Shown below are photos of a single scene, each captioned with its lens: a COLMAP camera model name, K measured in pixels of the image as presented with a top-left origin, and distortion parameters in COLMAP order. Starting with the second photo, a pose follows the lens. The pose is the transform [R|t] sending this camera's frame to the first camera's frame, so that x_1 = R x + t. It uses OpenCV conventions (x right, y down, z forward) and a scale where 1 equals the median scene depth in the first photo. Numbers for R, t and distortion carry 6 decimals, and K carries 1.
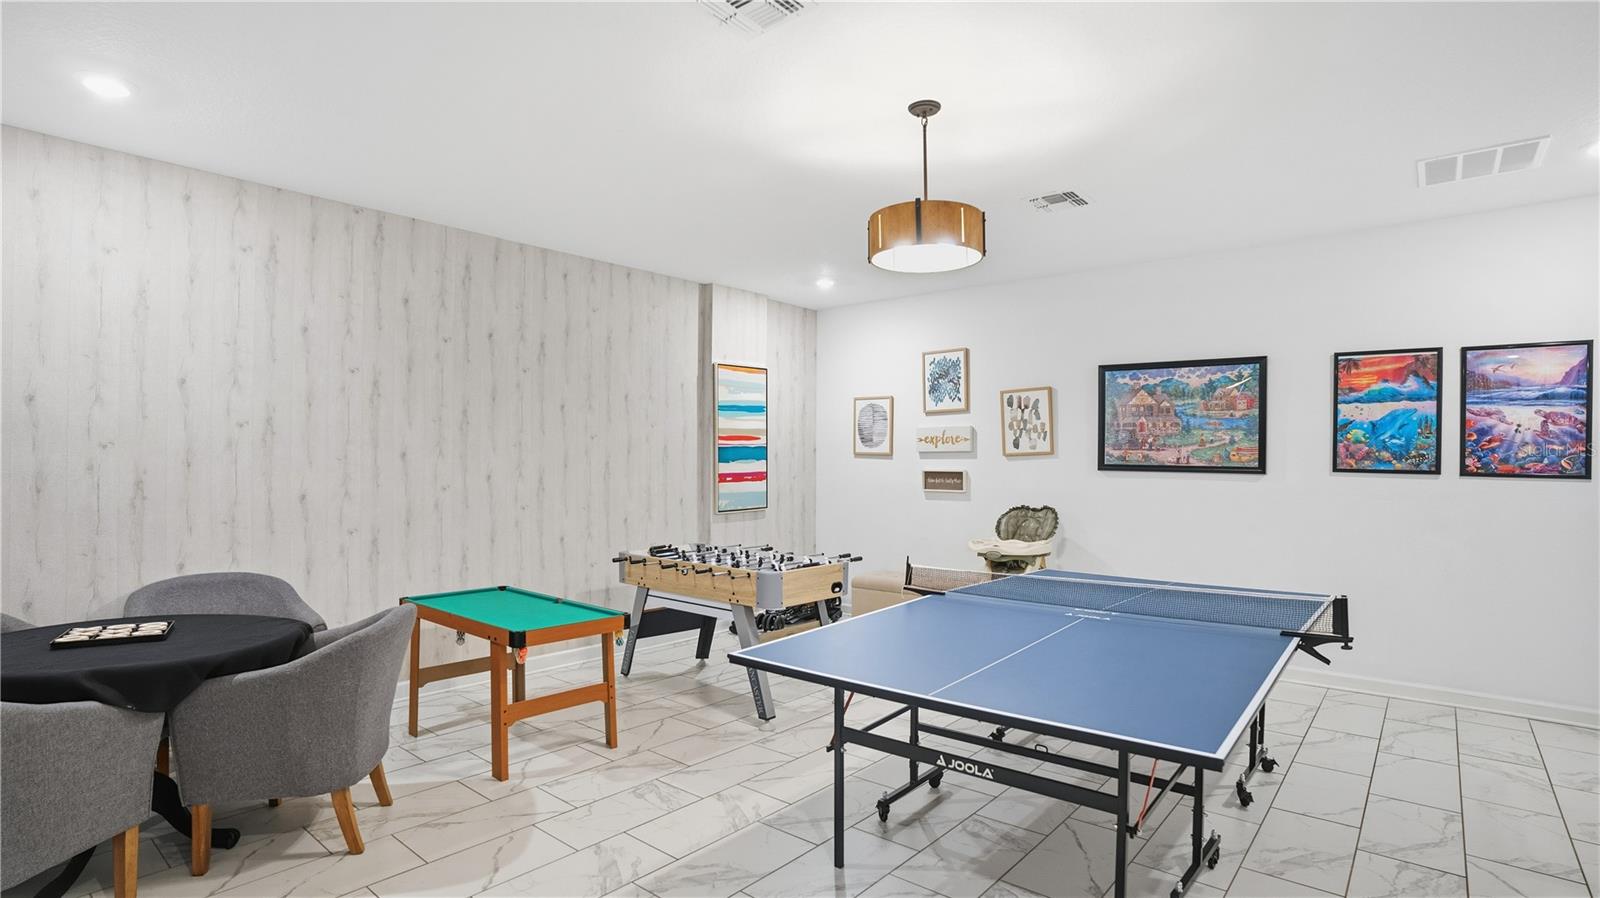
lens RADIAL K [[791.2, 0, 794.4], [0, 791.2, 448.2], [0, 0, 1]] dist [-0.081178, 0.039512]
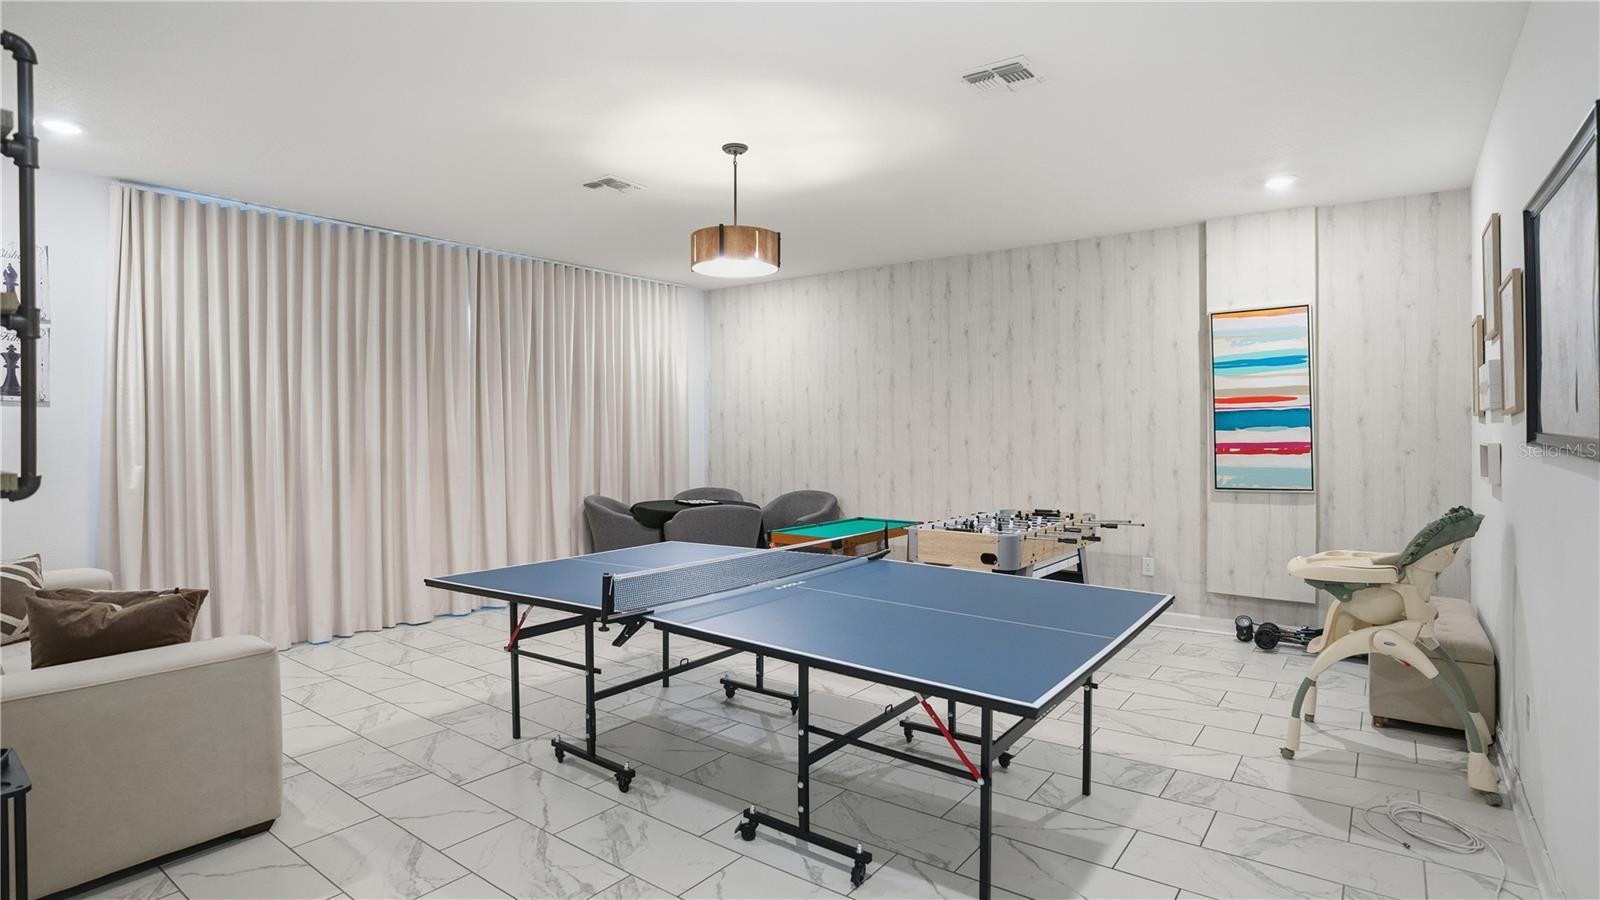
lens RADIAL K [[791.2, 0, 794.4], [0, 791.2, 449.2], [0, 0, 1]] dist [-0.081178, 0.039512]
pose [[0.067406, 0.020417, -0.997517, 0.701850], [0.018019, 0.999603, 0.021678, 0.012380], [0.997563, -0.019436, 0.067011, 0.493916]]
